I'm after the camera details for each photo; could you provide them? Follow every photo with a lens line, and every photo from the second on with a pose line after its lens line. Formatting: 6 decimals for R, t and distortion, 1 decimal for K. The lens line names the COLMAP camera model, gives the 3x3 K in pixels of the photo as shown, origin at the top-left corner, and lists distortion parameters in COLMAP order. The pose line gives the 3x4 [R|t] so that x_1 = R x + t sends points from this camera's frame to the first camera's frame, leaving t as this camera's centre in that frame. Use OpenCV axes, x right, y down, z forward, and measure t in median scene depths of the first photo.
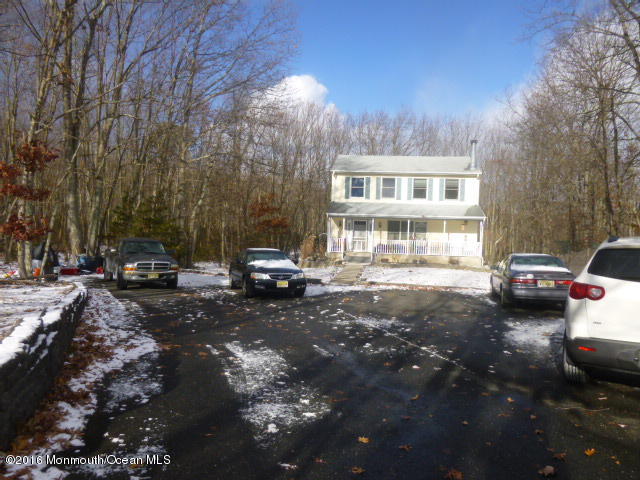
lens RADIAL K [[477.6, 0, 322.1], [0, 477.6, 243.2], [0, 0, 1]] dist [-0.073587, 0.061159]
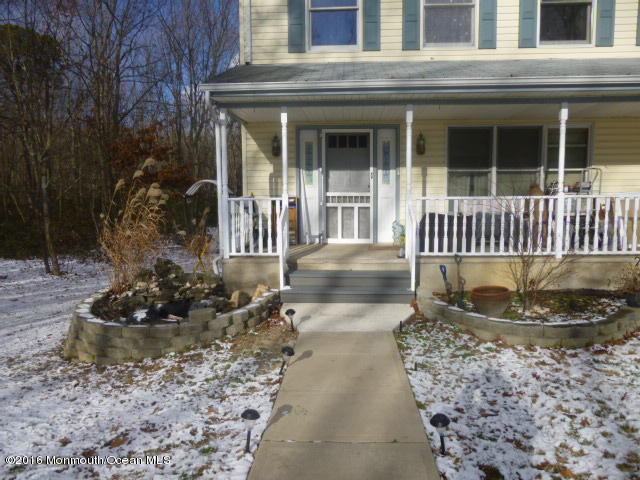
lens RADIAL K [[476.7, 0, 320.0], [0, 476.7, 240.0], [0, 0, 1]] dist [-0.088171, 0.066623]
pose [[0.997071, -0.042658, 0.063482, 0.044162], [0.038603, 0.997216, 0.063796, -0.003394], [-0.066027, -0.061158, 0.995942, 0.730926]]
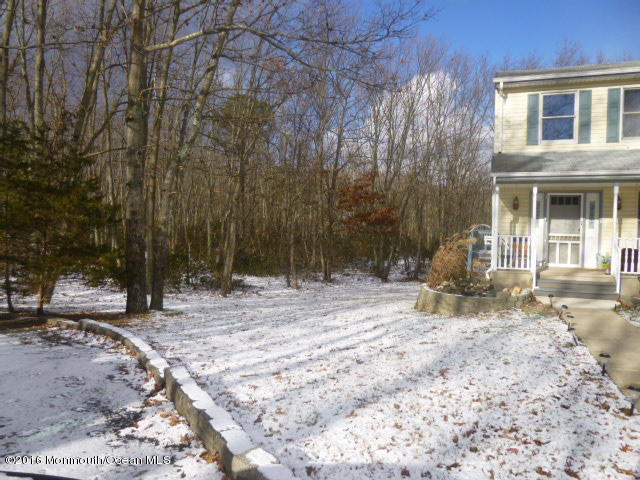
lens RADIAL K [[477.6, 0, 322.1], [0, 477.6, 243.2], [0, 0, 1]] dist [-0.073587, 0.061159]
pose [[0.975056, -0.008154, -0.221808, -0.040257], [0.005168, 0.999888, -0.014041, 0.000711], [0.221897, 0.012544, 0.974989, 0.545712]]
